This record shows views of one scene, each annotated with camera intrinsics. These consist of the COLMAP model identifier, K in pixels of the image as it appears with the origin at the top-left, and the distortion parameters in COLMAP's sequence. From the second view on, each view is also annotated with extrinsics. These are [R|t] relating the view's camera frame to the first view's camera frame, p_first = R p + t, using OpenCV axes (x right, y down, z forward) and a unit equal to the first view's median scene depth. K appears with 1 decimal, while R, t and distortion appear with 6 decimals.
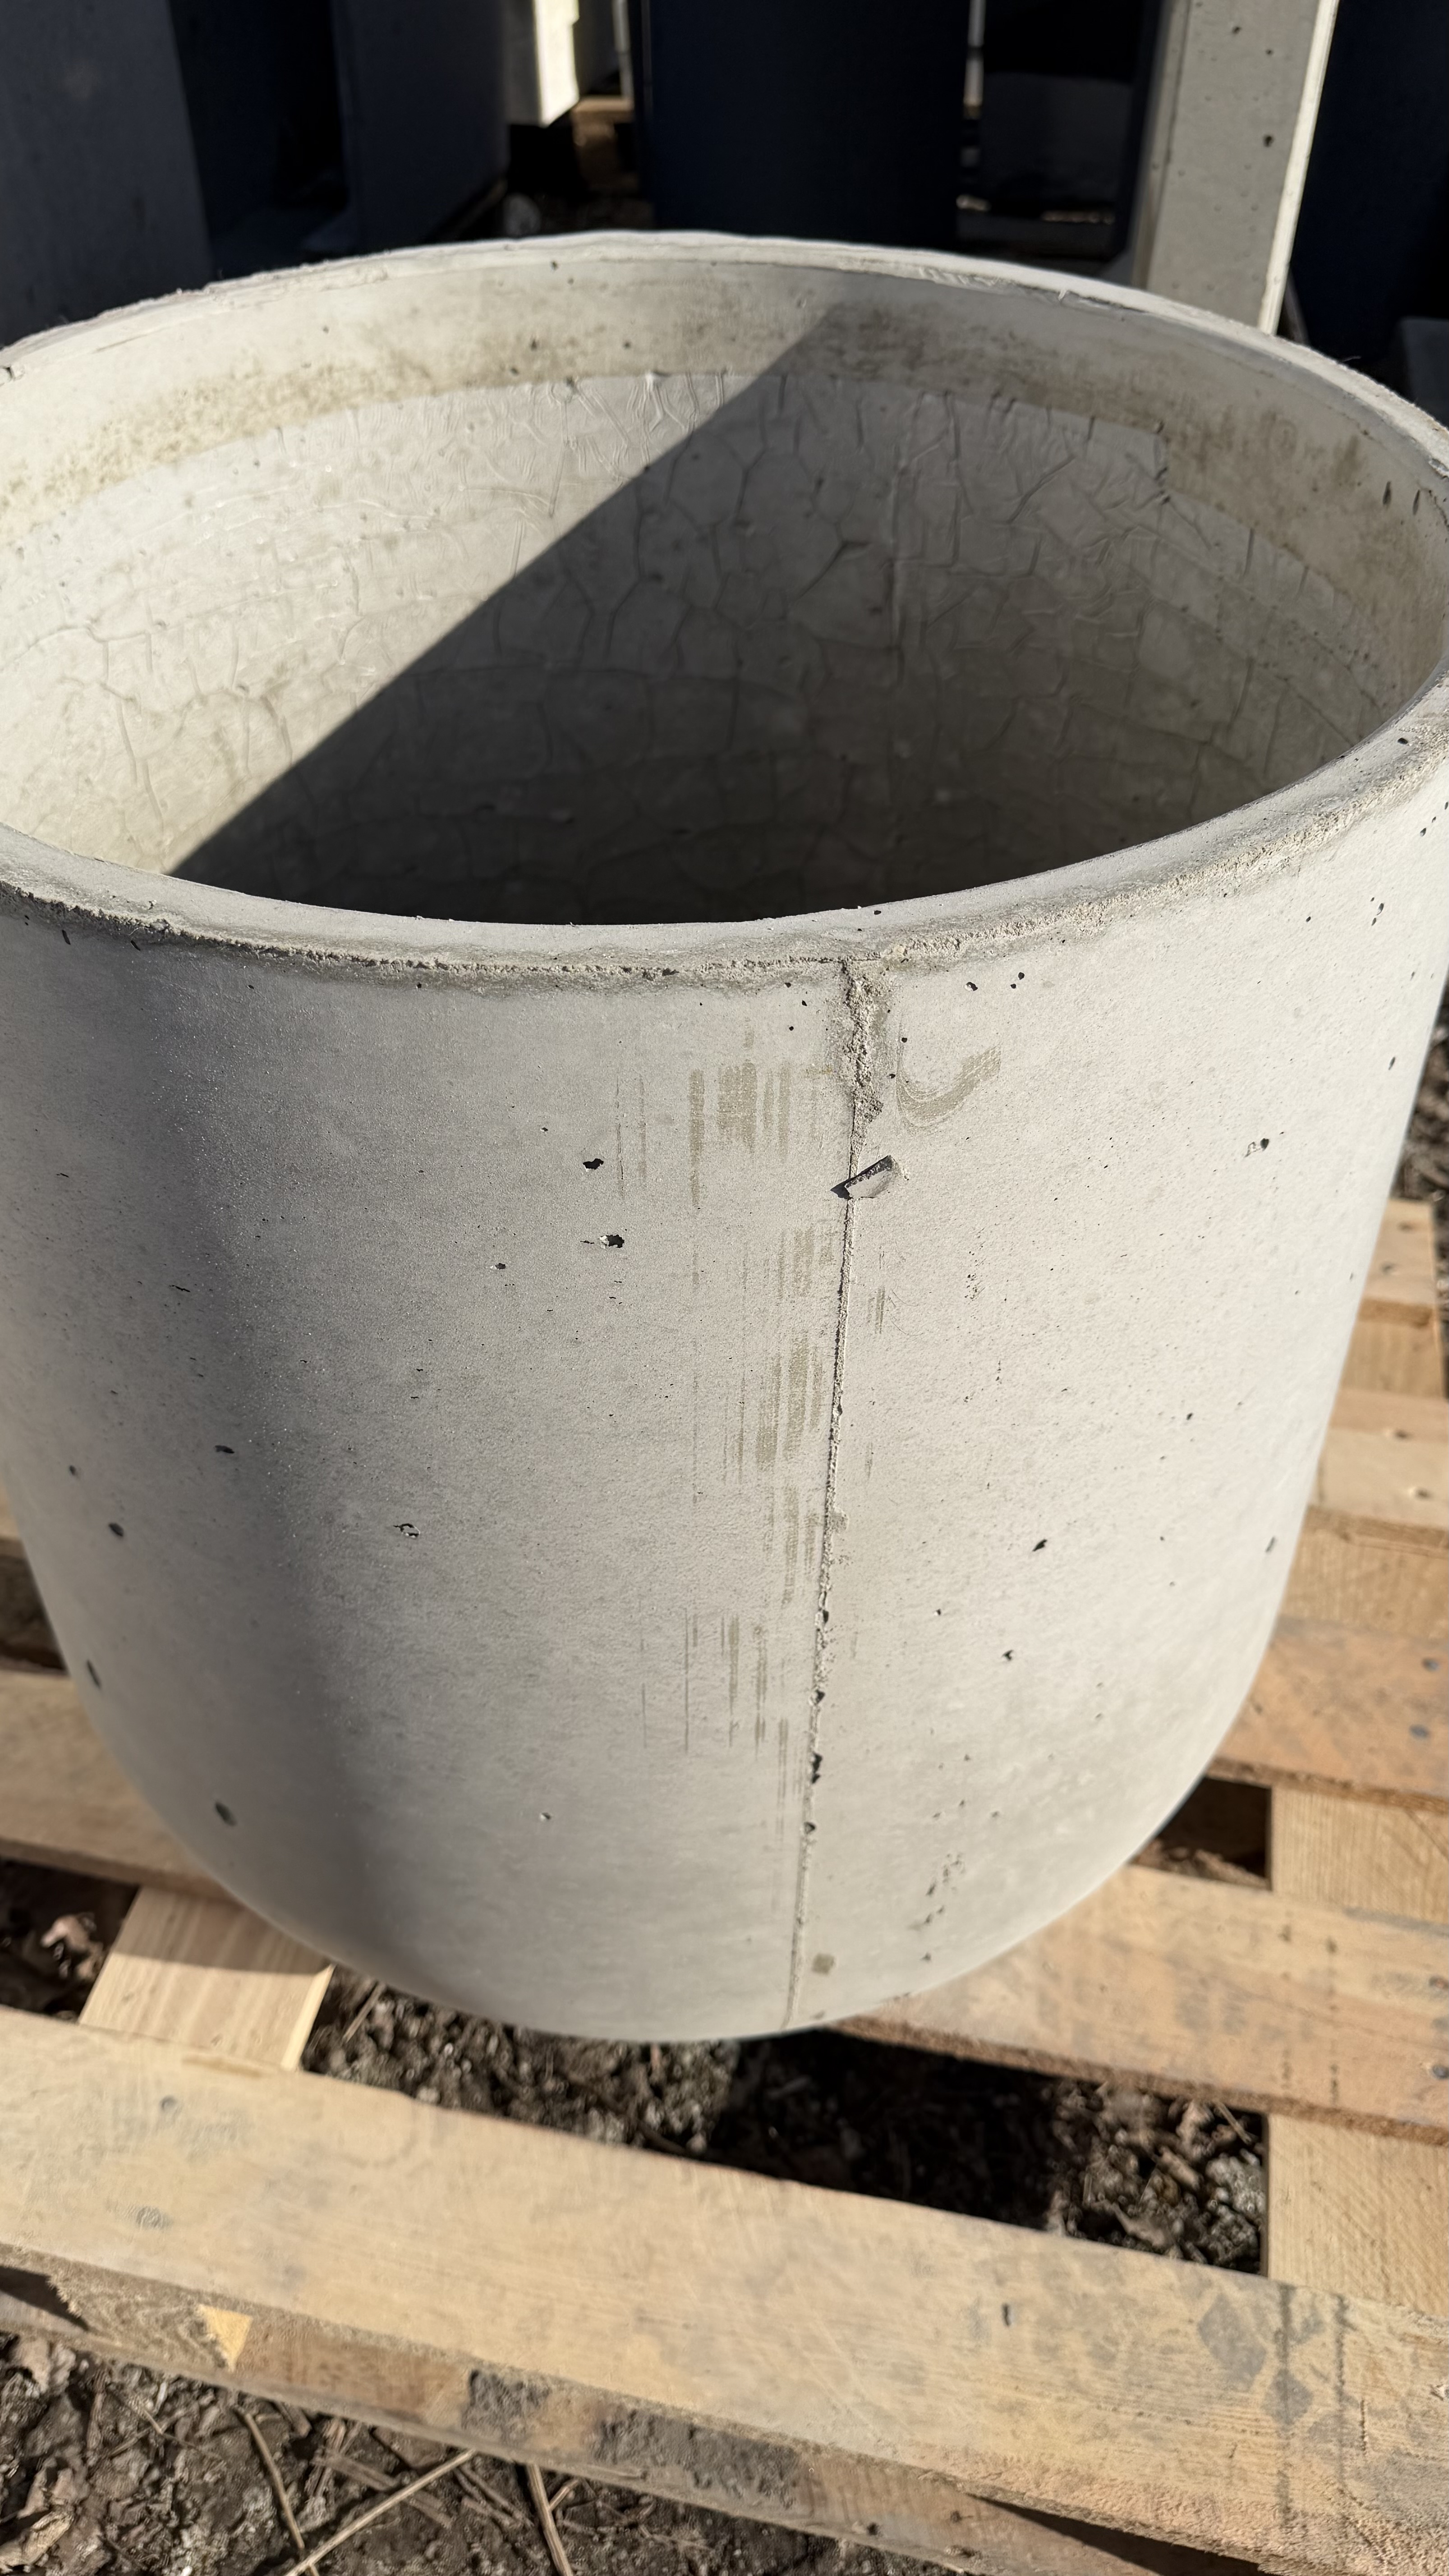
lens RADIAL K [[1831.9, 0, 726.3], [0, 1831.9, 1307.2], [0, 0, 1]] dist [0.142640, -0.217219]
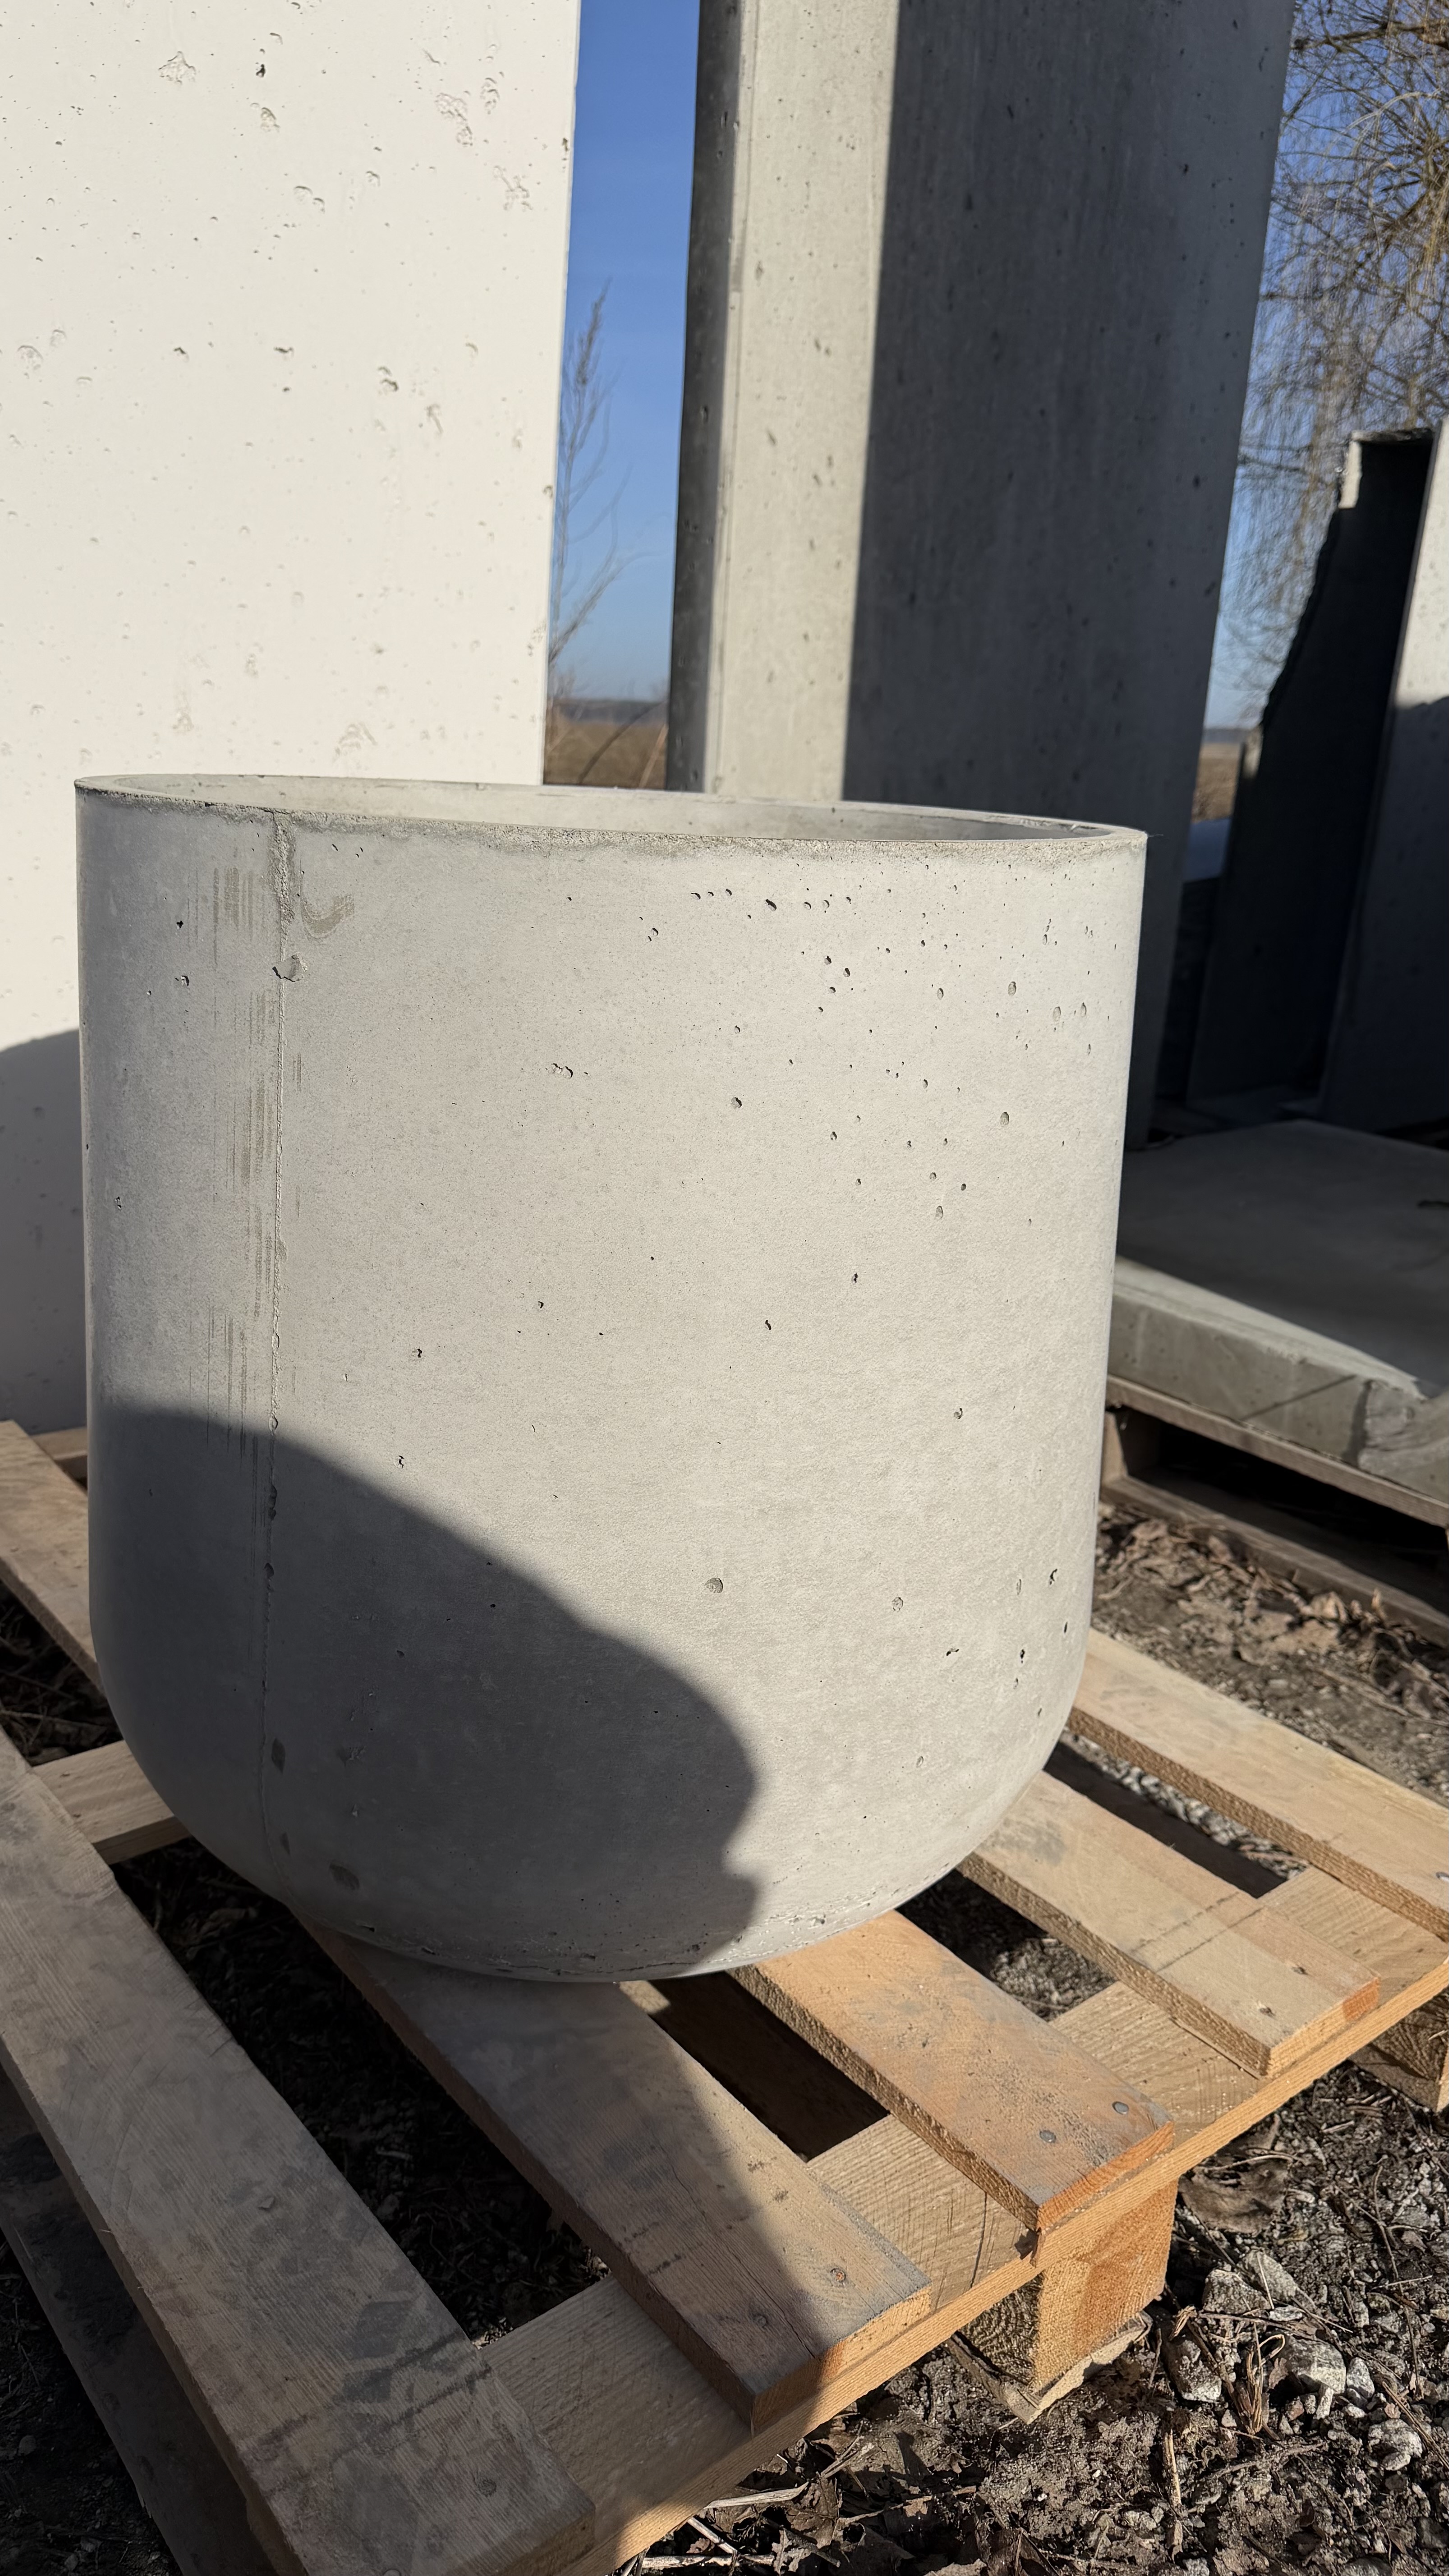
lens RADIAL K [[1831.9, 0, 726.3], [0, 1831.9, 1307.2], [0, 0, 1]] dist [0.142640, -0.217219]
pose [[0.762898, 0.226630, -0.605496, 1.264435], [-0.483518, 0.821715, -0.301653, 0.433623], [0.429181, 0.522899, 0.736465, 0.048394]]
